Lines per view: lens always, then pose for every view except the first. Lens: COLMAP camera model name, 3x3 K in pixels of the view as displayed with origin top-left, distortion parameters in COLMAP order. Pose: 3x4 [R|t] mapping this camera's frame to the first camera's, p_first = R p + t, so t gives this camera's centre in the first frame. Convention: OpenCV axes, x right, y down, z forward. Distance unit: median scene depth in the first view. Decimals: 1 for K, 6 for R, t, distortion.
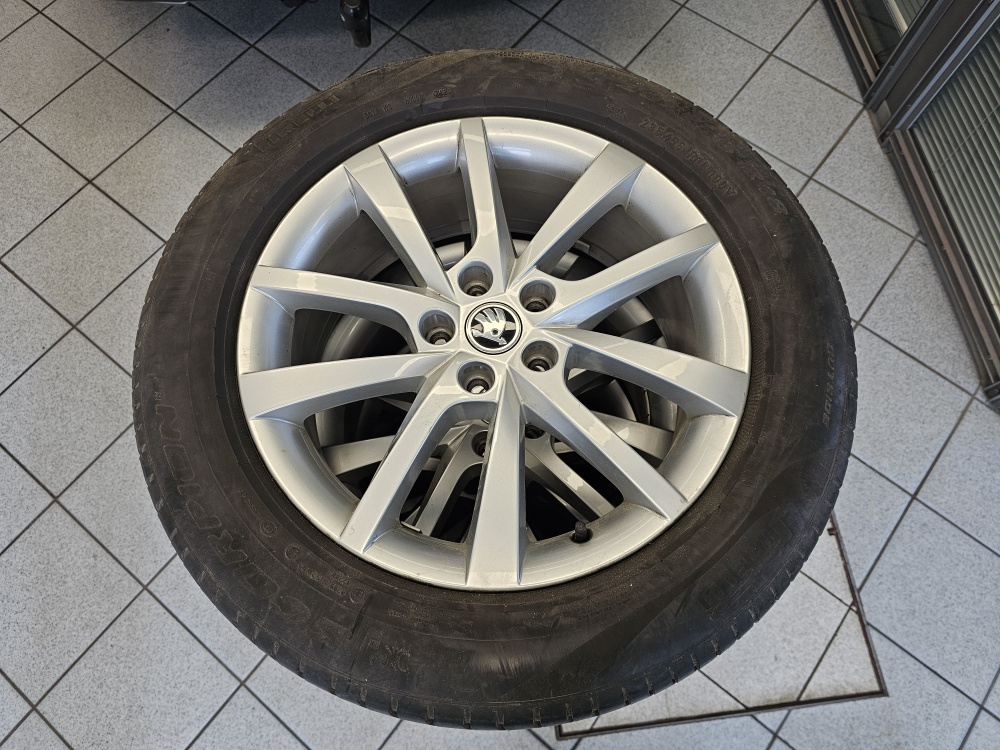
lens RADIAL K [[675.9, 0, 504.1], [0, 675.9, 374.2], [0, 0, 1]] dist [0.060596, -0.072001]
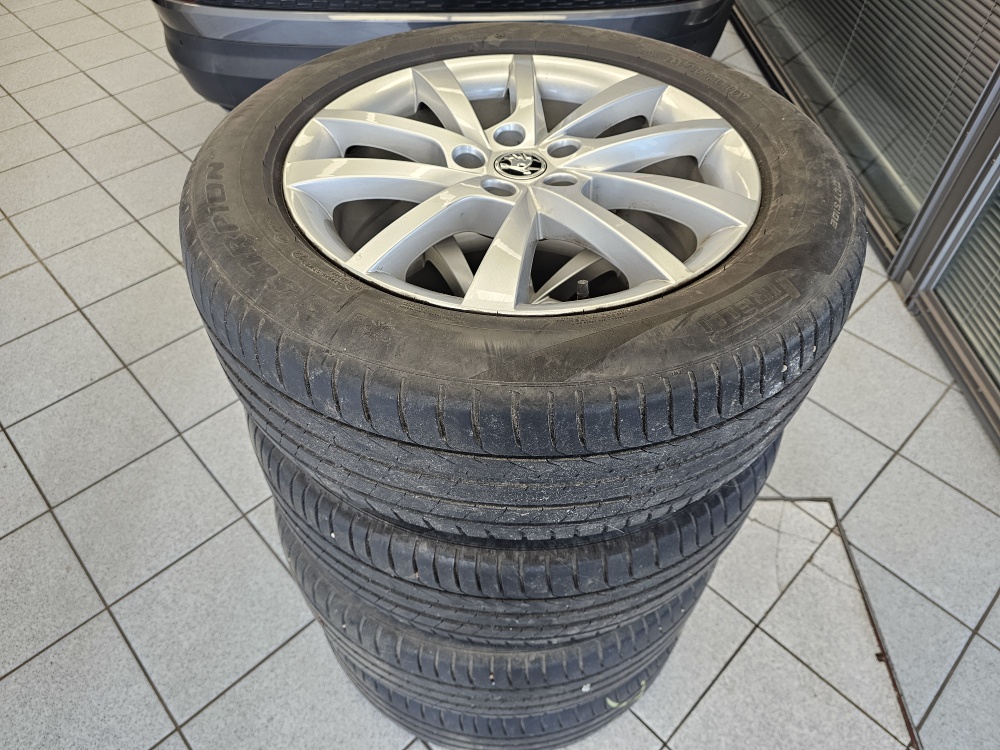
lens RADIAL K [[682.0, 0, 496.6], [0, 682.0, 371.3], [0, 0, 1]] dist [0.041730, -0.048343]
pose [[0.990164, 0.111528, -0.084479, 0.034142], [-0.134996, 0.920205, -0.367422, 0.287628], [0.036760, 0.375212, 0.926210, 0.045951]]
